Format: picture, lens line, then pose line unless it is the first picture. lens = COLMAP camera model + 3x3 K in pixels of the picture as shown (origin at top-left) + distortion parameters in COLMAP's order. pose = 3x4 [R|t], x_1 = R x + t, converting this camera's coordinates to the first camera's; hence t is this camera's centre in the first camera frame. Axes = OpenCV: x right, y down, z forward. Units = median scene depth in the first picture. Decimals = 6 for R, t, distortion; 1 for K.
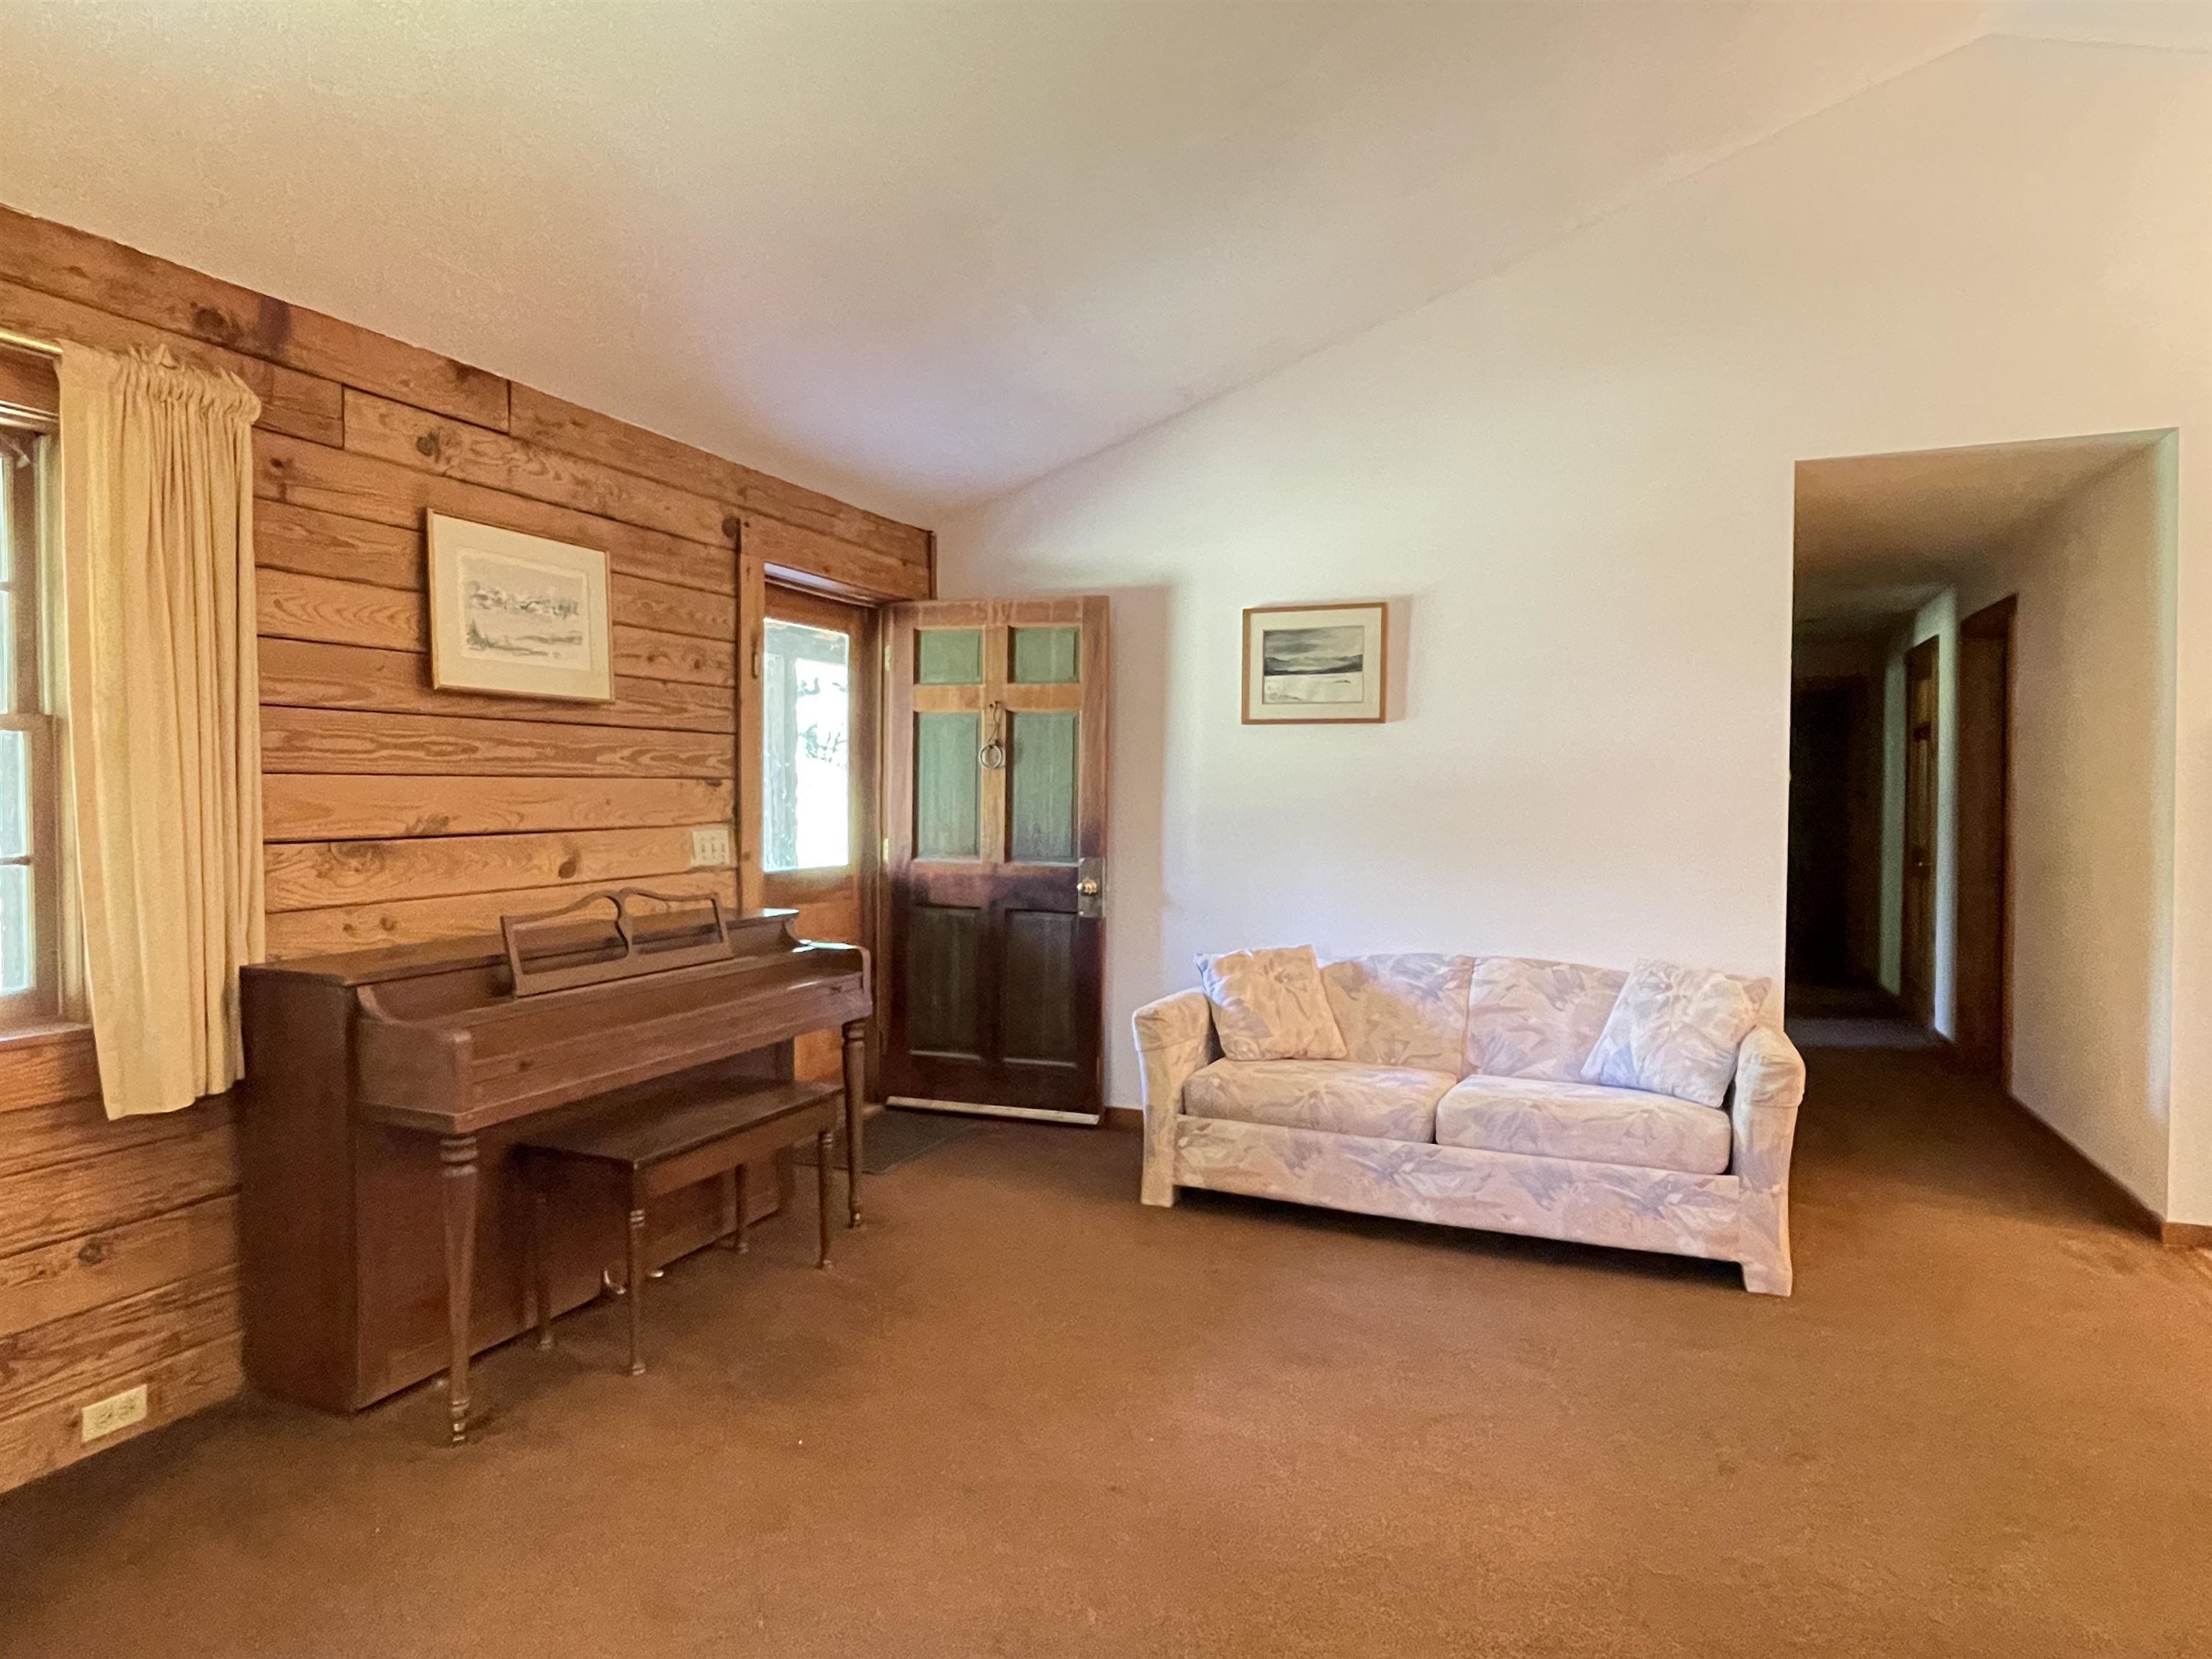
lens RADIAL K [[1249.1, 0, 1103.9], [0, 1249.1, 824.4], [0, 0, 1]] dist [-0.000059, -0.001658]
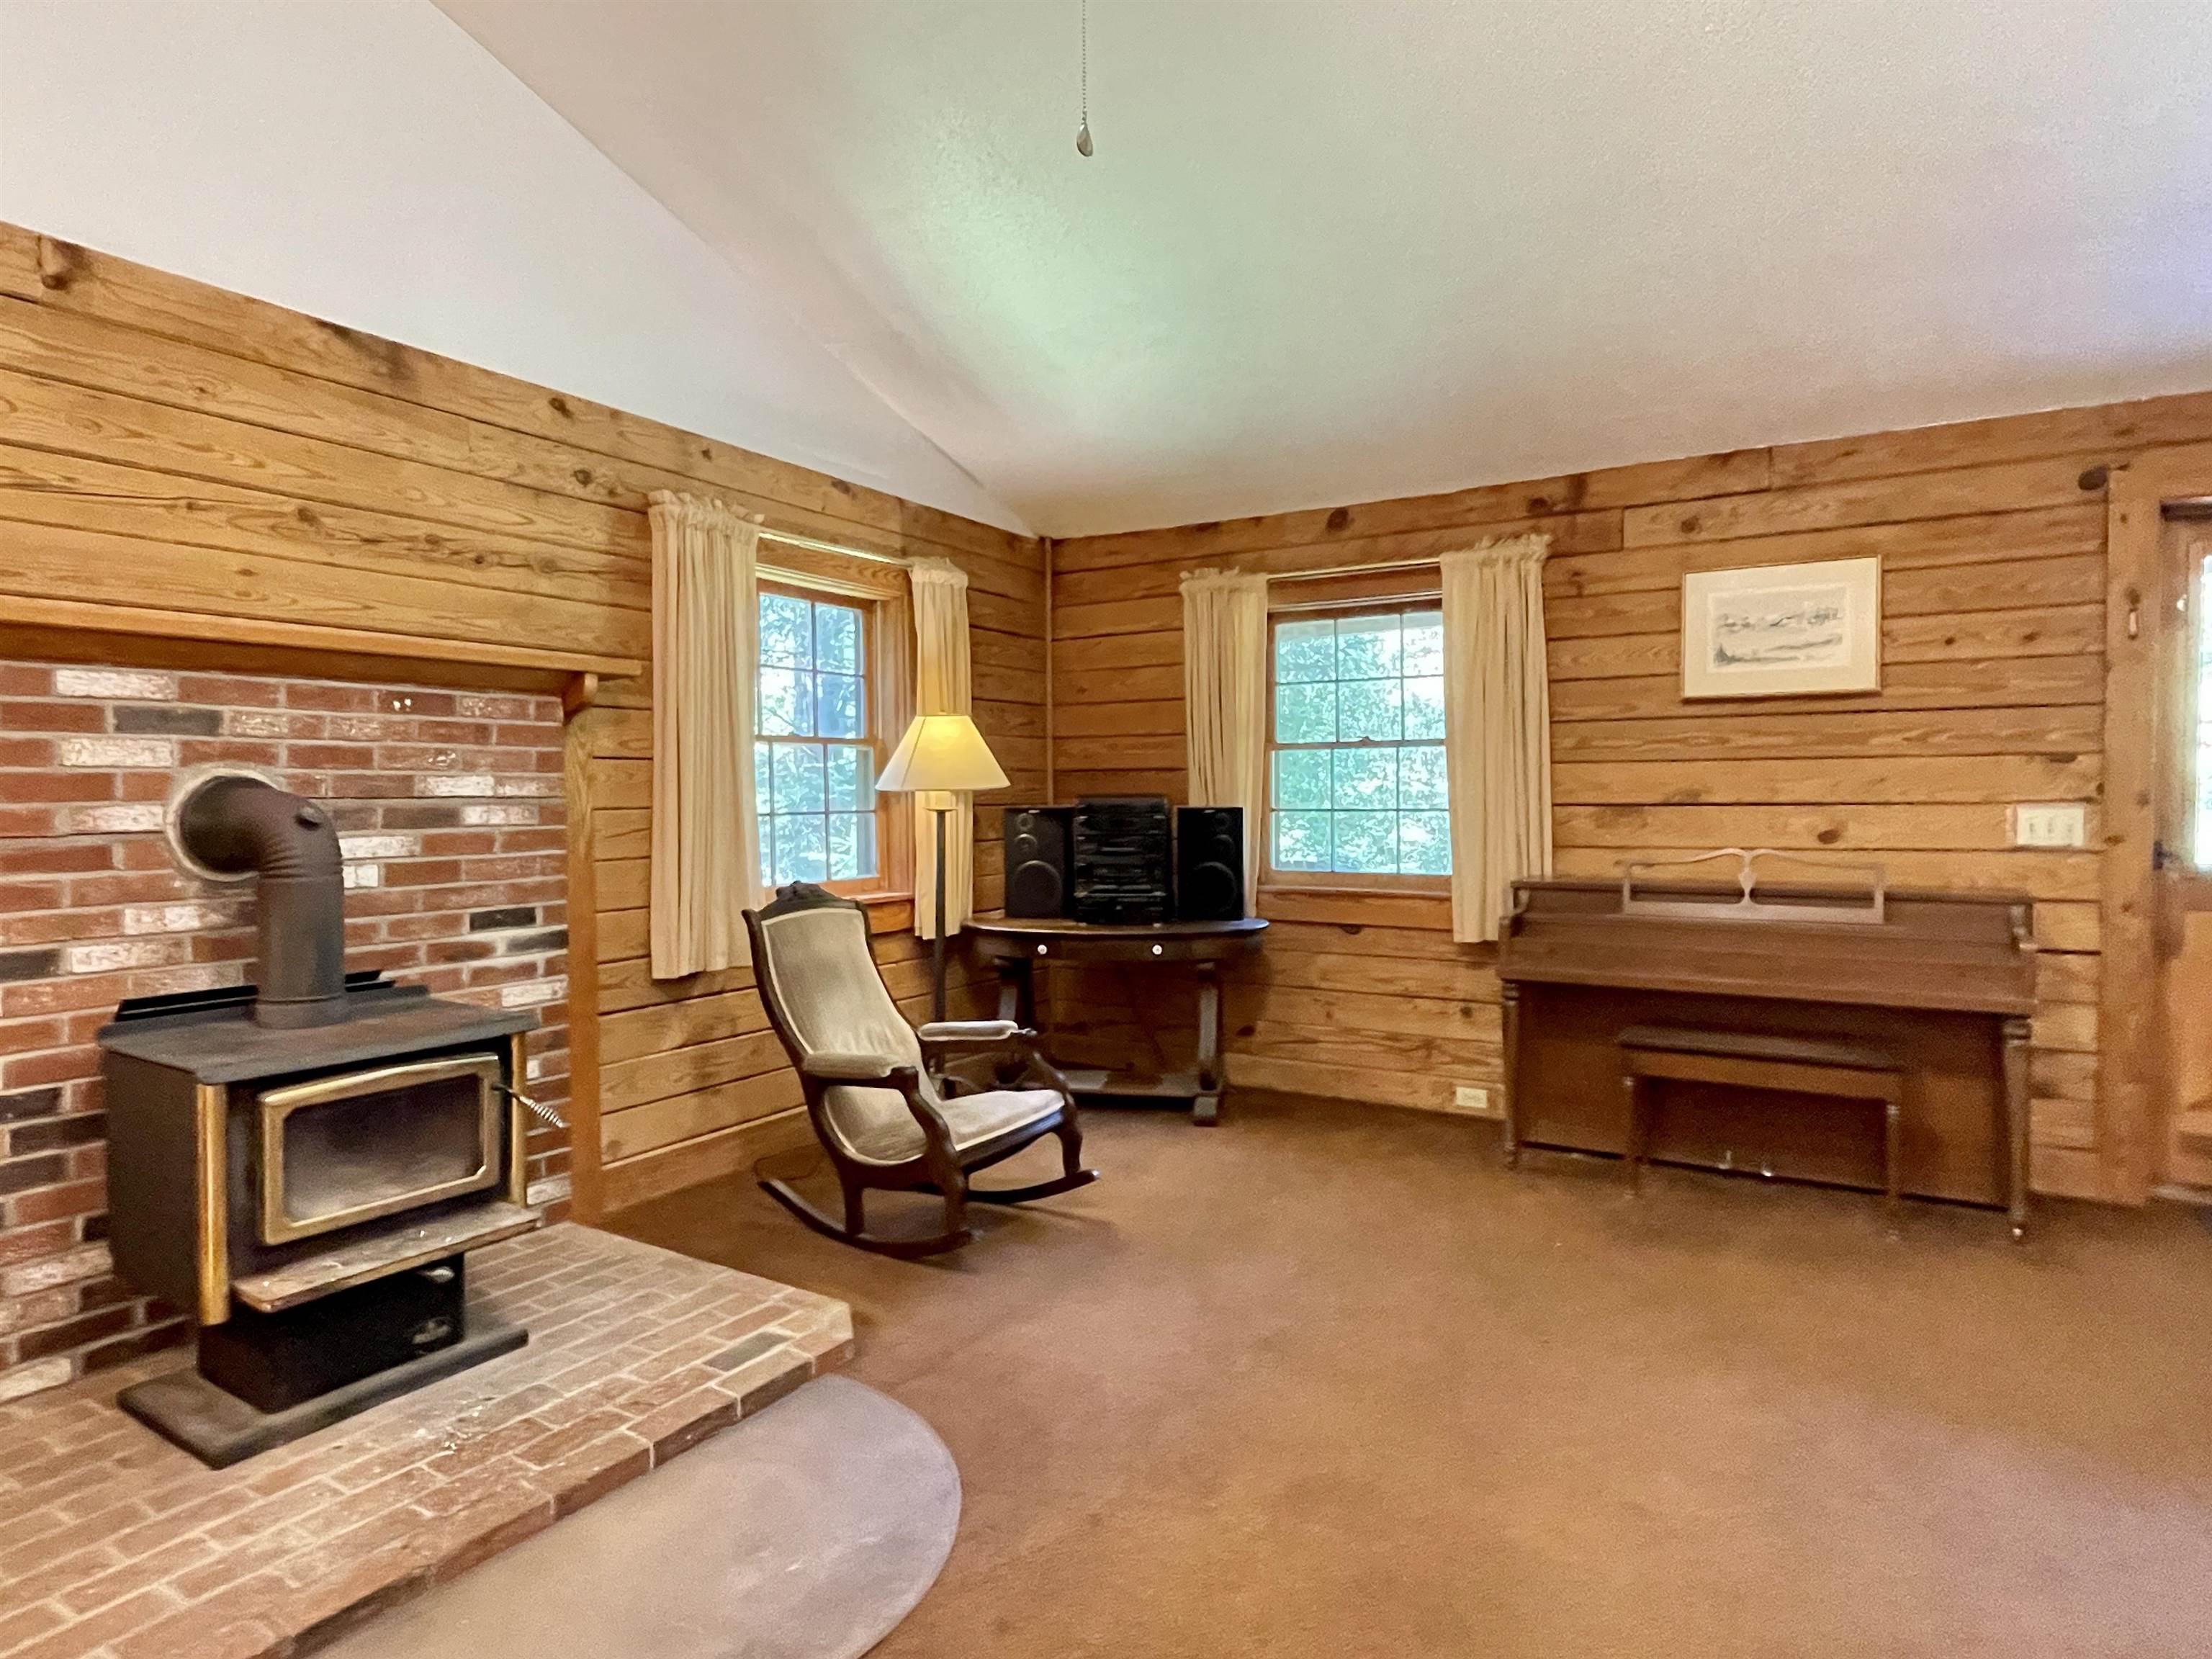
lens RADIAL K [[1249.1, 0, 1090.5], [0, 1249.1, 822.3], [0, 0, 1]] dist [-0.000059, -0.001658]
pose [[-0.126090, 0.028449, -0.991611, 0.873554], [-0.016311, 0.999394, 0.030746, -0.002643], [0.991885, 0.020051, -0.125550, 0.480046]]
